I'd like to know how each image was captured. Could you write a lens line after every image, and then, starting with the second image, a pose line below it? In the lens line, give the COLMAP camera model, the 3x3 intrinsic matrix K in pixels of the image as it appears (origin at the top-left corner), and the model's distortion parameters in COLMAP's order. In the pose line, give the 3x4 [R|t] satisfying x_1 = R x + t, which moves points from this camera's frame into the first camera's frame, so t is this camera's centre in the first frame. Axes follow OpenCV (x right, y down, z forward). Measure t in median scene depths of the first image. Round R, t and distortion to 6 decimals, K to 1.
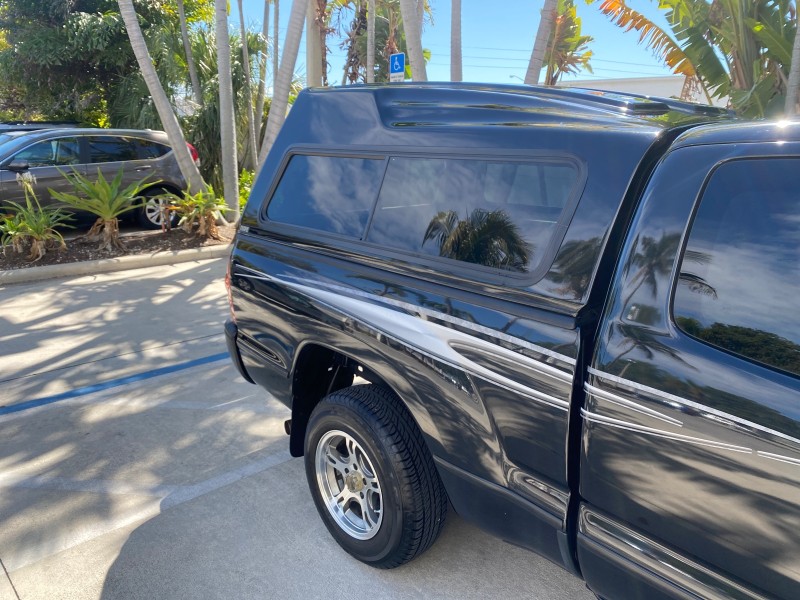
lens RADIAL K [[618.4, 0, 398.8], [0, 618.4, 296.6], [0, 0, 1]] dist [0.012771, -0.016486]
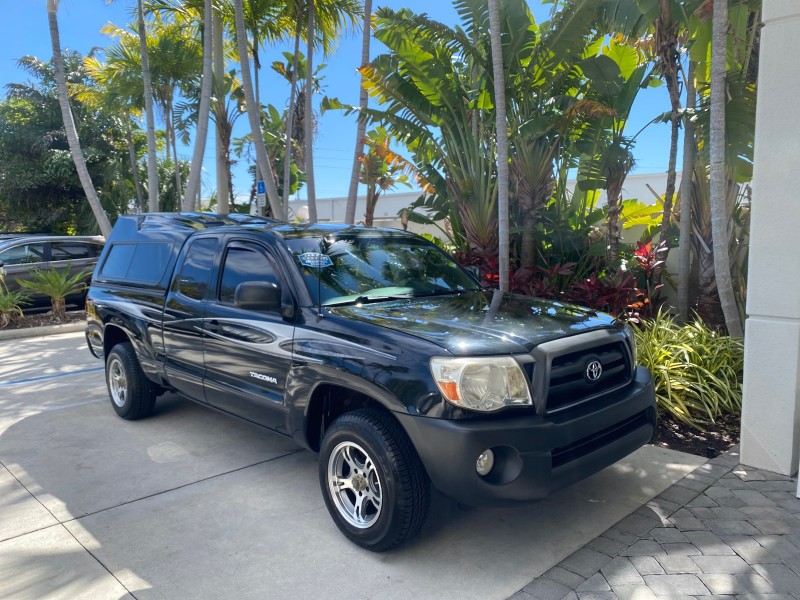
lens RADIAL K [[618.4, 0, 398.8], [0, 618.4, 296.6], [0, 0, 1]] dist [0.012771, -0.016486]
pose [[0.999304, -0.030586, 0.021345, 0.324731], [0.033500, 0.987640, -0.153120, 0.131726], [-0.016398, 0.153729, 0.987977, -0.474475]]
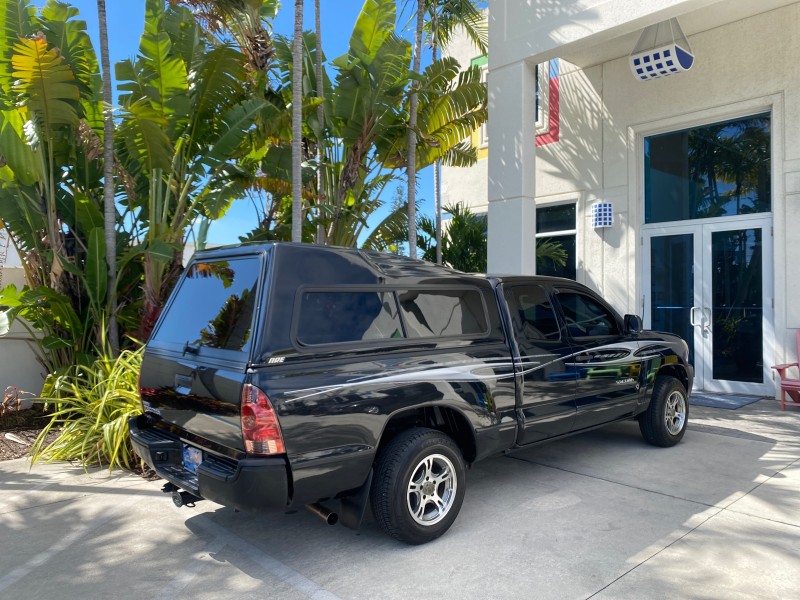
lens RADIAL K [[618.4, 0, 398.8], [0, 618.4, 296.6], [0, 0, 1]] dist [0.012771, -0.016486]
pose [[0.001564, -0.017494, 0.999846, -0.589534], [0.255105, 0.966772, 0.016517, -0.079794], [-0.966912, 0.255040, 0.005975, 0.334524]]
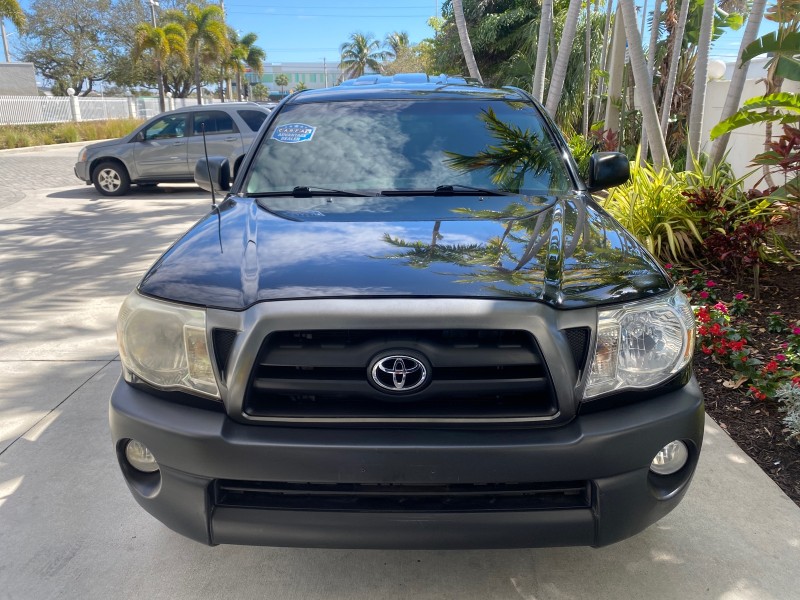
lens RADIAL K [[618.4, 0, 398.8], [0, 618.4, 296.6], [0, 0, 1]] dist [0.012771, -0.016486]
pose [[0.723719, 0.176657, -0.667101, 0.632760], [-0.148298, 0.983908, 0.099667, 0.067043], [0.673972, 0.026799, 0.738270, -0.188018]]
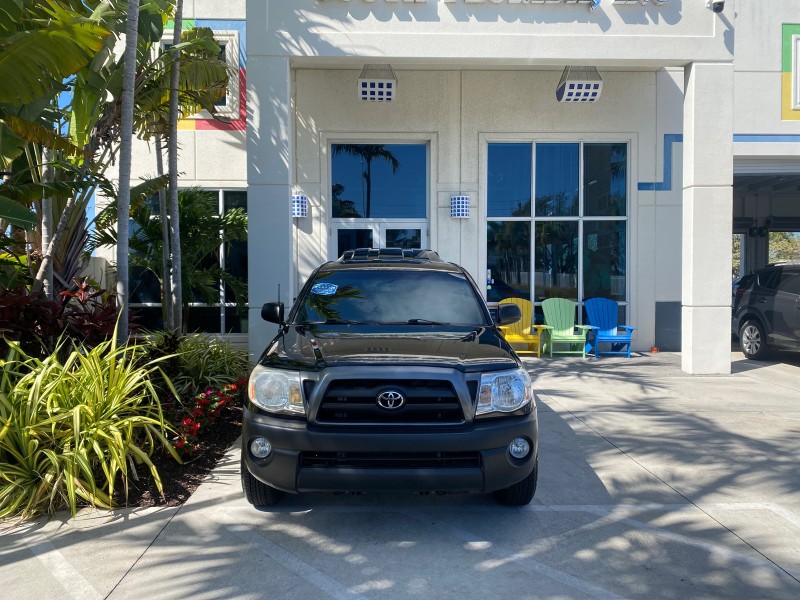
lens RADIAL K [[606.1, 0, 400.3], [0, 606.1, 301.0], [0, 0, 1]] dist [0.059715, -0.093001]
pose [[-0.759815, -0.045378, 0.648554, -0.387800], [0.147477, 0.959527, 0.239913, -0.232546], [-0.633192, 0.277936, -0.722371, 0.929109]]
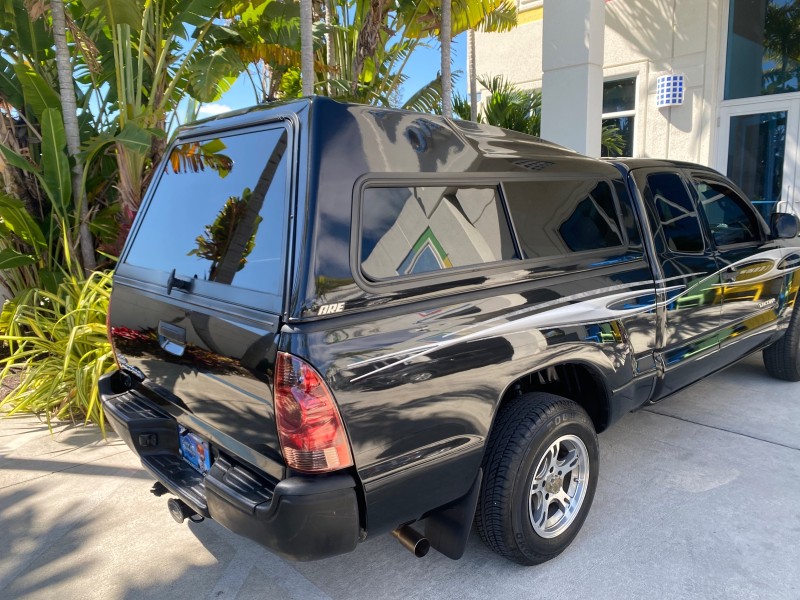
lens RADIAL K [[618.4, 0, 398.8], [0, 618.4, 296.6], [0, 0, 1]] dist [0.012771, -0.016486]
pose [[-0.006304, -0.178970, 0.983834, -0.376014], [0.269721, 0.947085, 0.174013, -0.092519], [-0.962918, 0.266458, 0.042301, 0.400525]]
